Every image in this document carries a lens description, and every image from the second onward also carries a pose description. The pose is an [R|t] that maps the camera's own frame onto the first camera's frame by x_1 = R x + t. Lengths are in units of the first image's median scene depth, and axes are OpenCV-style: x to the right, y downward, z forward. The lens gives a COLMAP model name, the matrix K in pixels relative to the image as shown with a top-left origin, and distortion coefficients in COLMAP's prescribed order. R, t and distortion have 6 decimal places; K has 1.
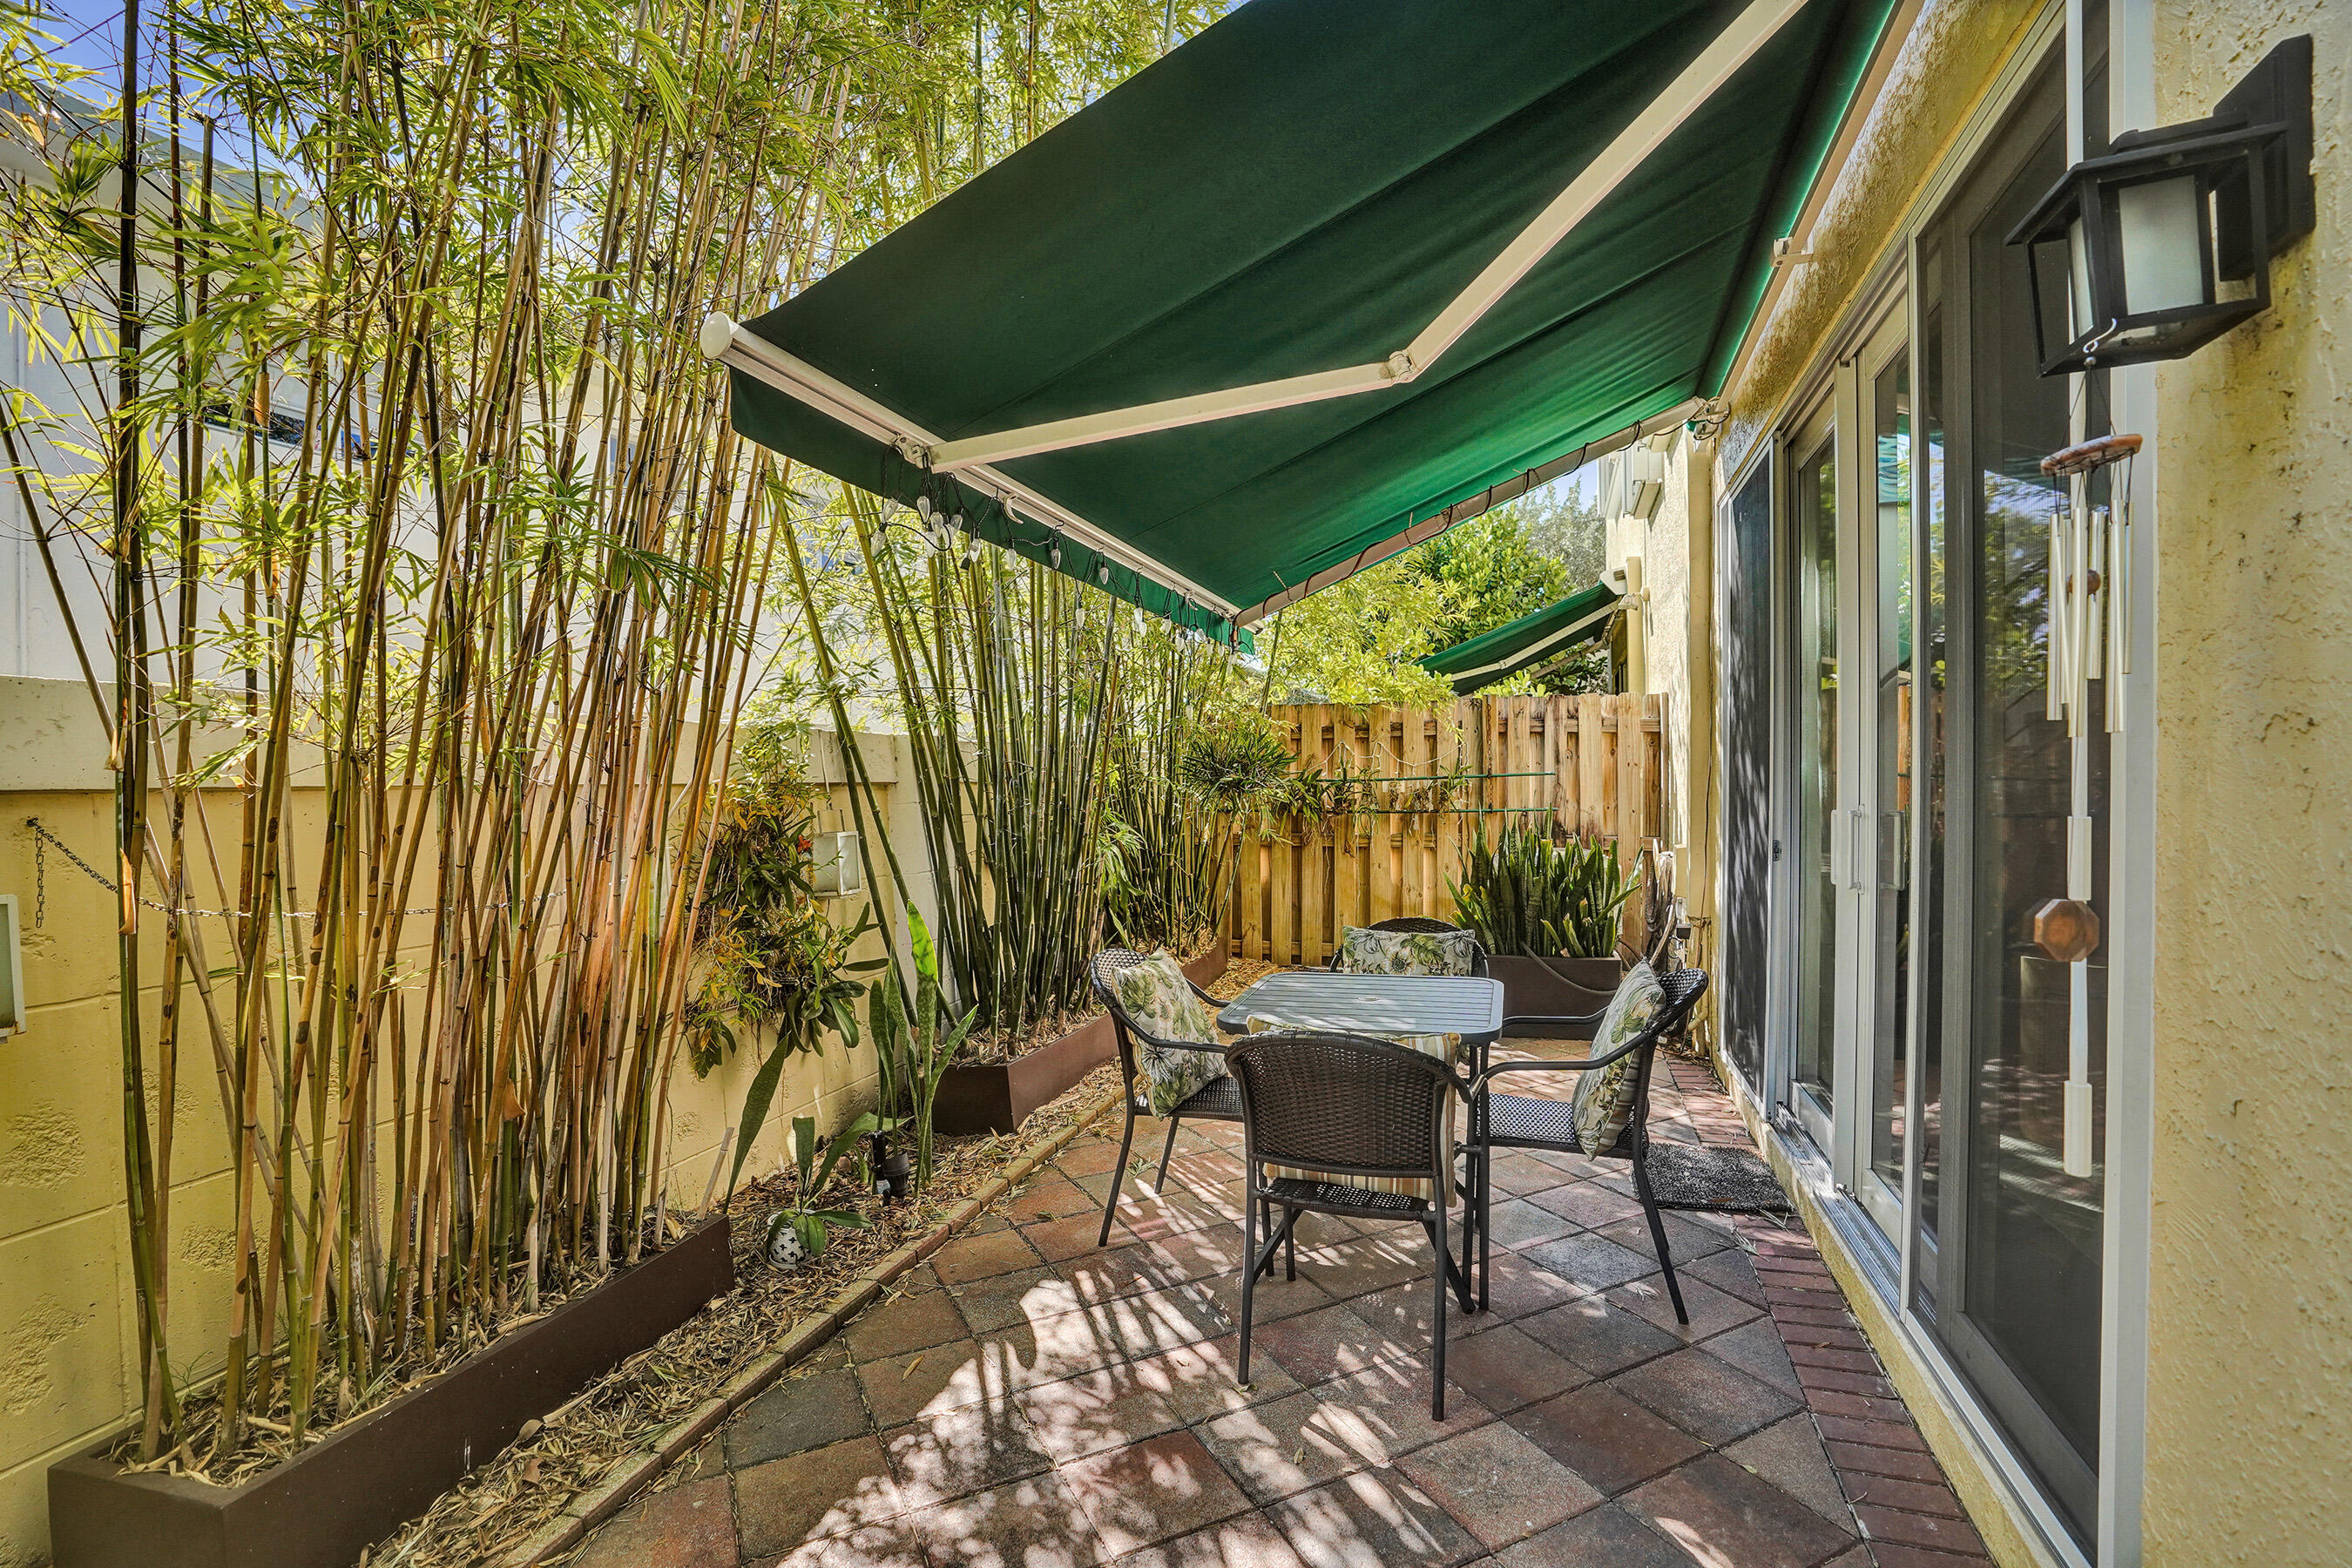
lens RADIAL K [[1075.7, 0, 1168.1], [0, 1075.7, 780.8], [0, 0, 1]] dist [-0.045336, 0.009012]
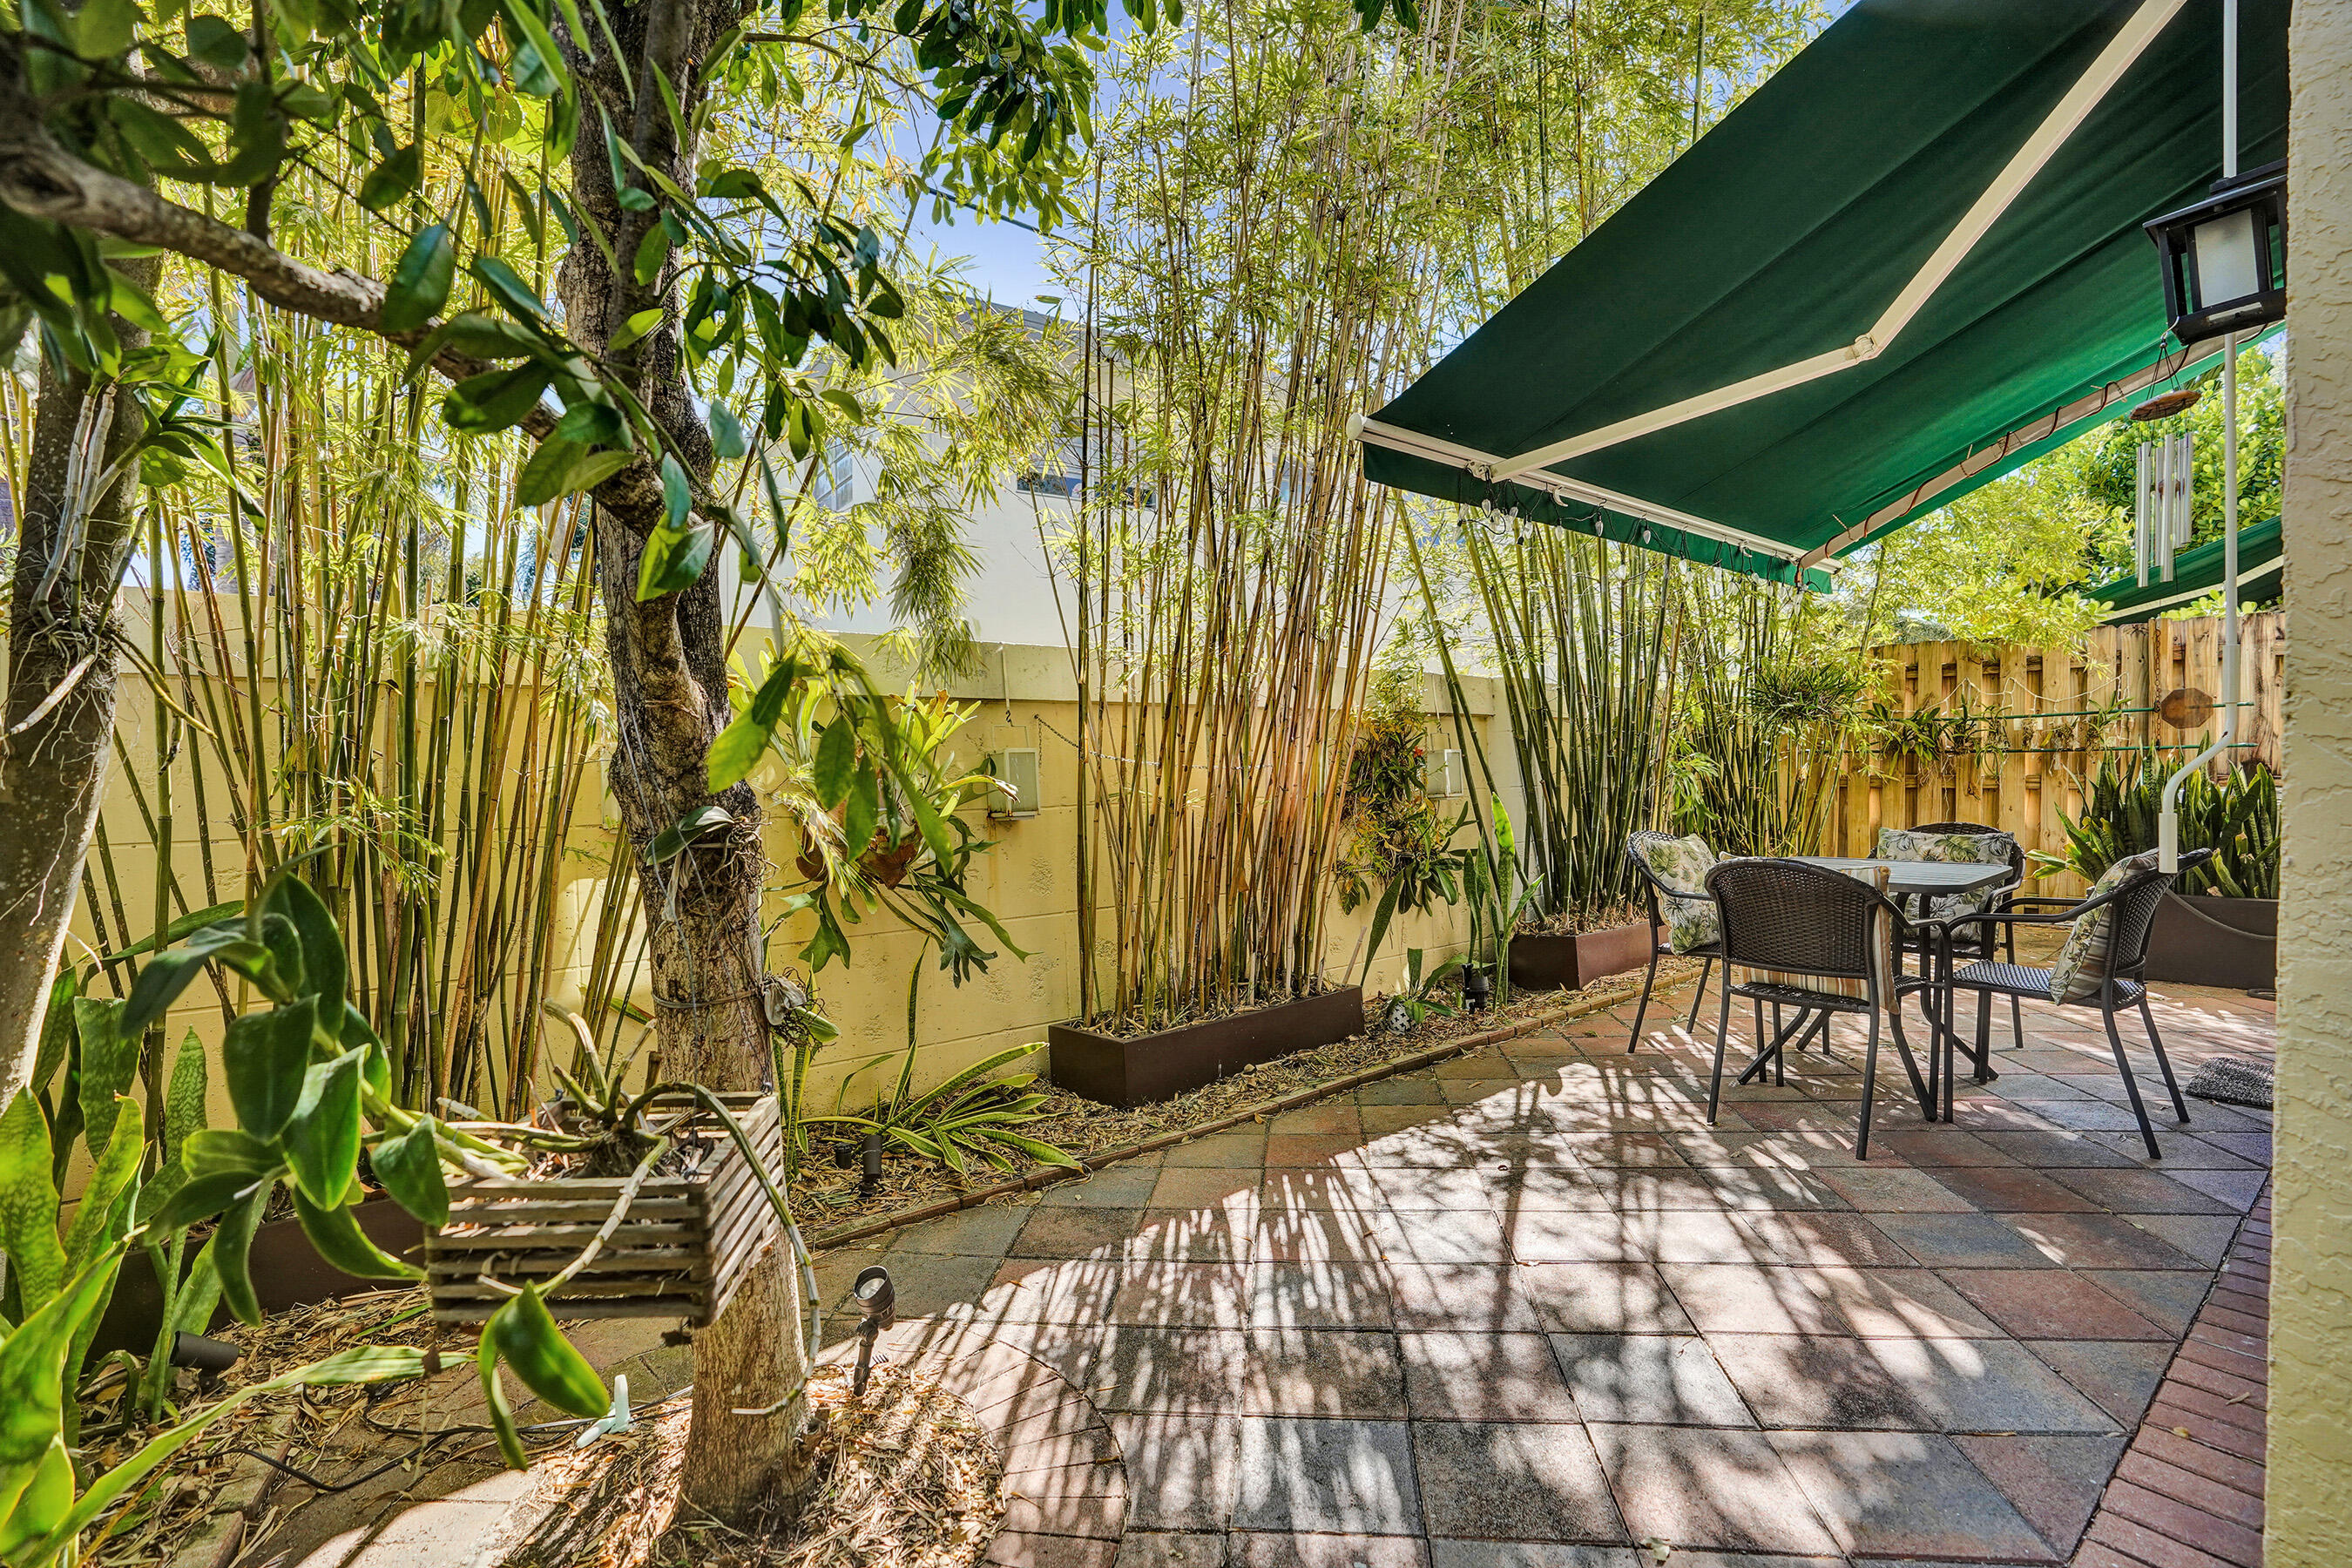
lens RADIAL K [[1075.7, 0, 1161.3], [0, 1075.7, 792.6], [0, 0, 1]] dist [-0.045336, 0.009012]
pose [[0.833232, 0.016671, -0.552672, 0.159058], [0.000494, 0.999523, 0.030895, 0.070126], [0.552923, -0.026016, 0.832826, -0.359986]]
